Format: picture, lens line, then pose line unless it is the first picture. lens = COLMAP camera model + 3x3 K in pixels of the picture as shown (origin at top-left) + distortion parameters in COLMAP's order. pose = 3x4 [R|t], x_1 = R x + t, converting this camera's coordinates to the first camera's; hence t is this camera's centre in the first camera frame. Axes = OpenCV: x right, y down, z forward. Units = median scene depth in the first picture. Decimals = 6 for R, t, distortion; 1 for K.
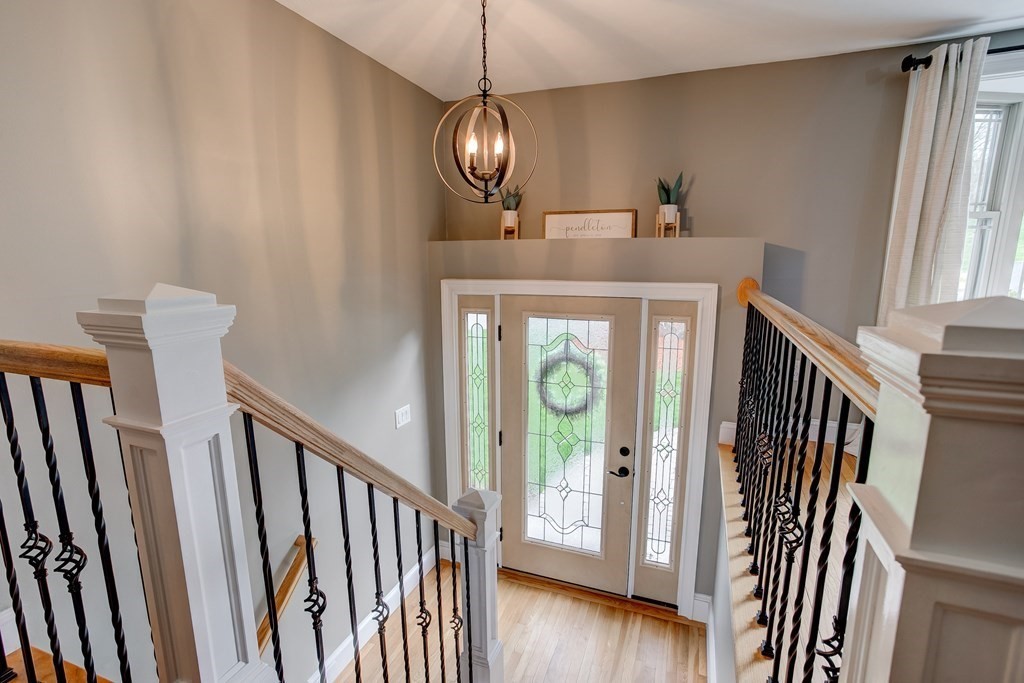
lens RADIAL K [[498.7, 0, 508.0], [0, 498.7, 344.2], [0, 0, 1]] dist [-0.052333, 0.033405]
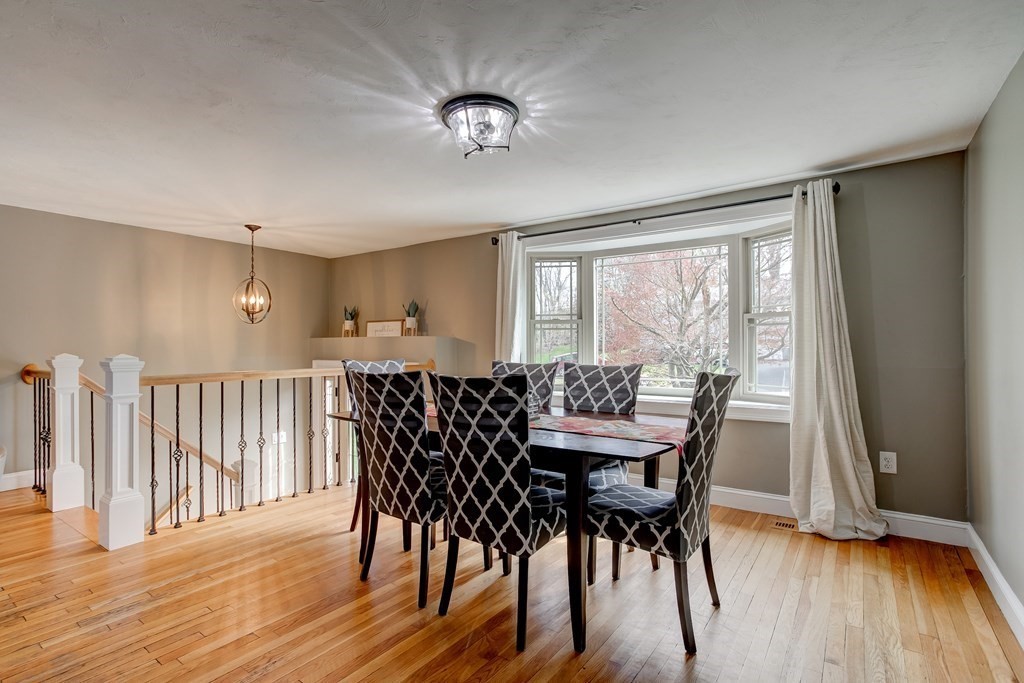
lens RADIAL K [[498.7, 0, 508.0], [0, 498.7, 344.2], [0, 0, 1]] dist [-0.052333, 0.033405]
pose [[0.968664, -0.000989, -0.248372, 1.379458], [-0.043763, 0.983667, -0.174597, 0.125832], [0.244488, 0.179995, 0.952800, -0.704559]]
